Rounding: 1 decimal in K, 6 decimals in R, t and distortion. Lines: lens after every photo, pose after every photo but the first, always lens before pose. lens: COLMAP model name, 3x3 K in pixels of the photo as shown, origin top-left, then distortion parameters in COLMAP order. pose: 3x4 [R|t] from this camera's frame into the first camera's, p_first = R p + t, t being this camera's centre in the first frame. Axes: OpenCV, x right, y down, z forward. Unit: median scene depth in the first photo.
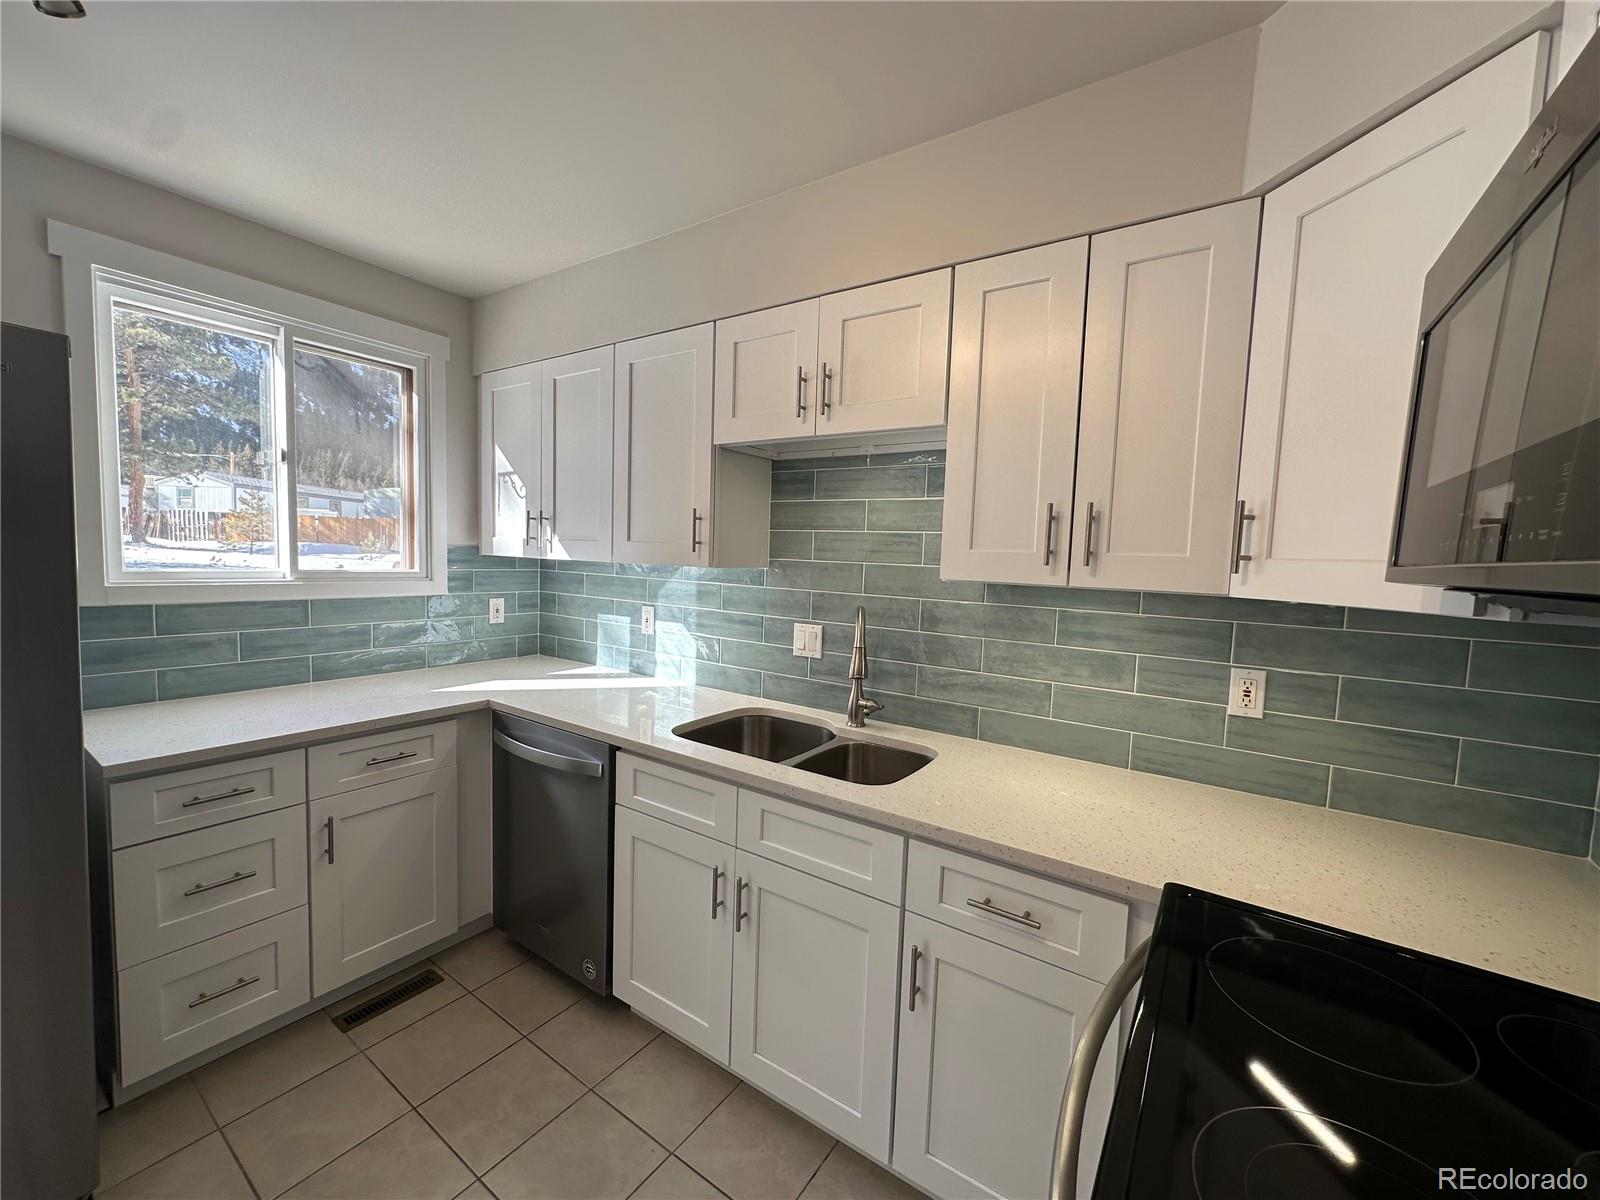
lens RADIAL K [[639.6, 0, 801.3], [0, 639.6, 602.4], [0, 0, 1]] dist [-0.001631, 0.000159]
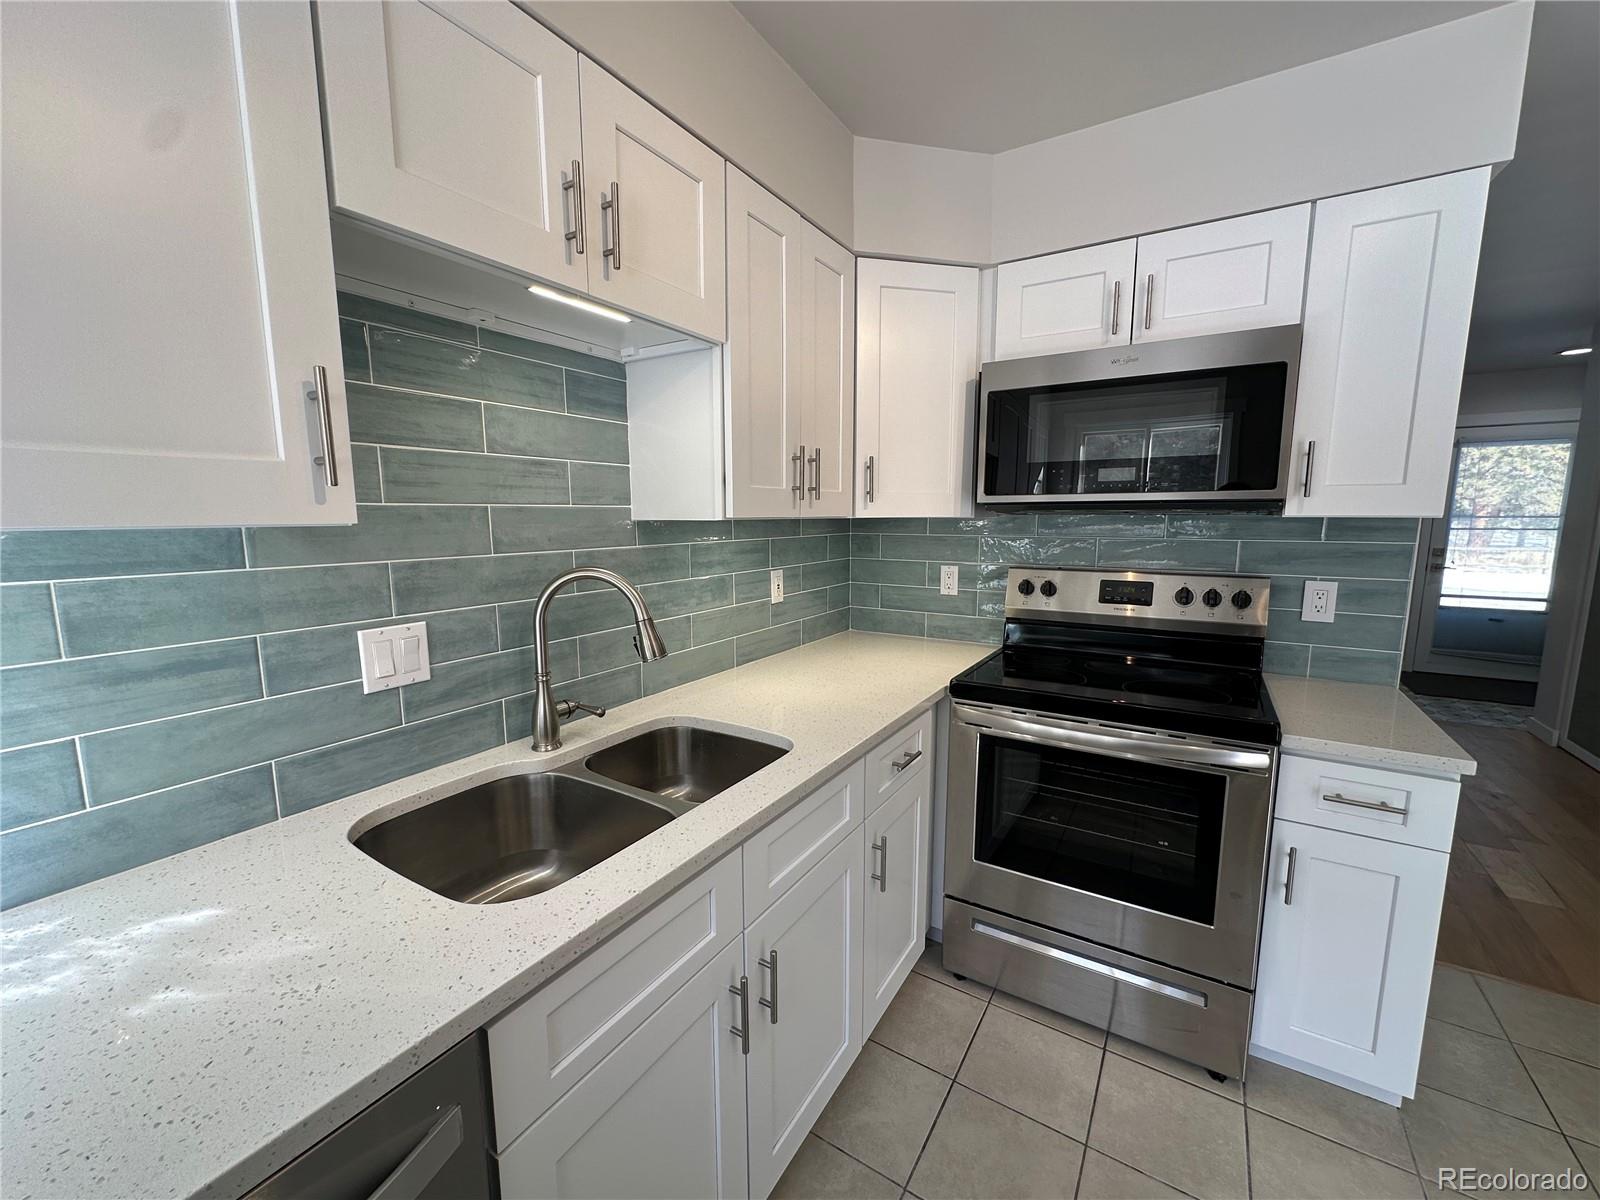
lens RADIAL K [[639.6, 0, 801.3], [0, 639.6, 602.4], [0, 0, 1]] dist [-0.001631, 0.000159]
pose [[-0.039143, -0.174087, 0.983952, -0.533194], [0.074684, 0.981443, 0.176614, -0.054203], [-0.996439, 0.080398, -0.025416, 0.698900]]
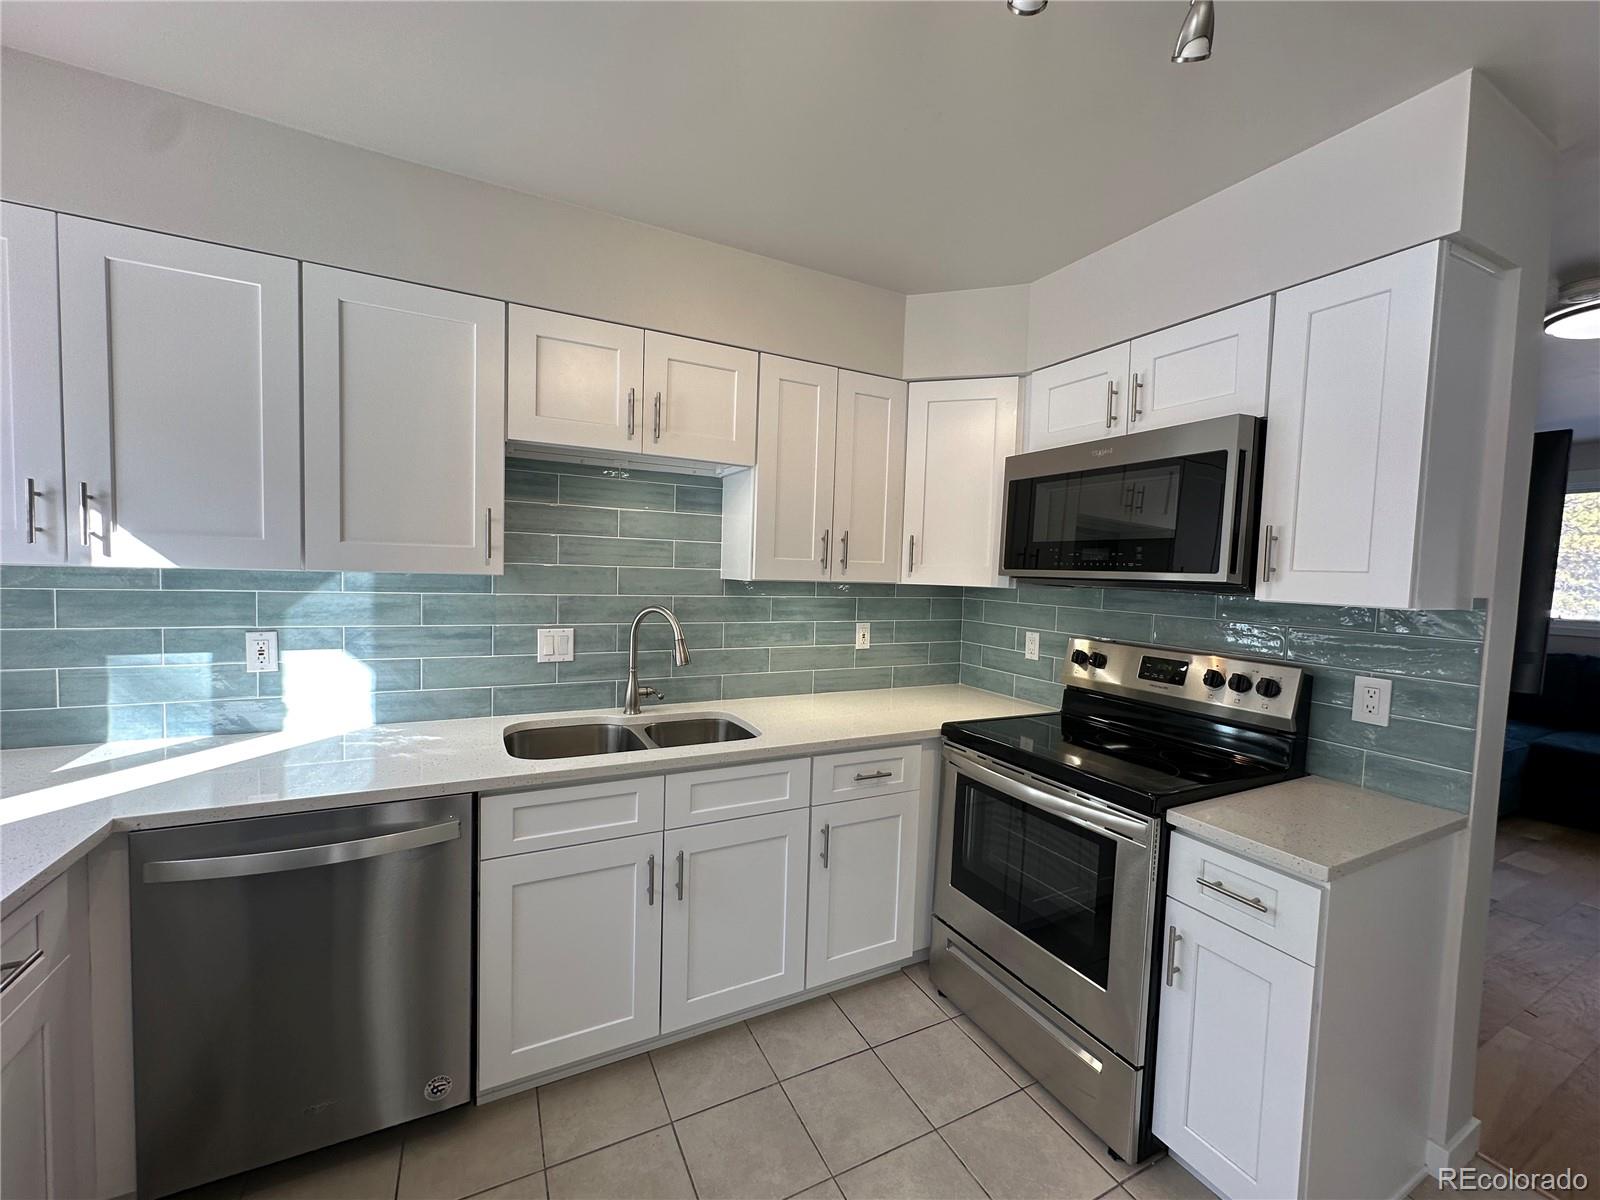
lens RADIAL K [[639.6, 0, 801.3], [0, 639.6, 602.4], [0, 0, 1]] dist [-0.001631, 0.000159]
pose [[0.480447, -0.068665, 0.874332, -0.693331], [0.050257, 0.997448, 0.050717, -0.038931], [-0.875583, 0.019574, 0.482671, 0.192448]]
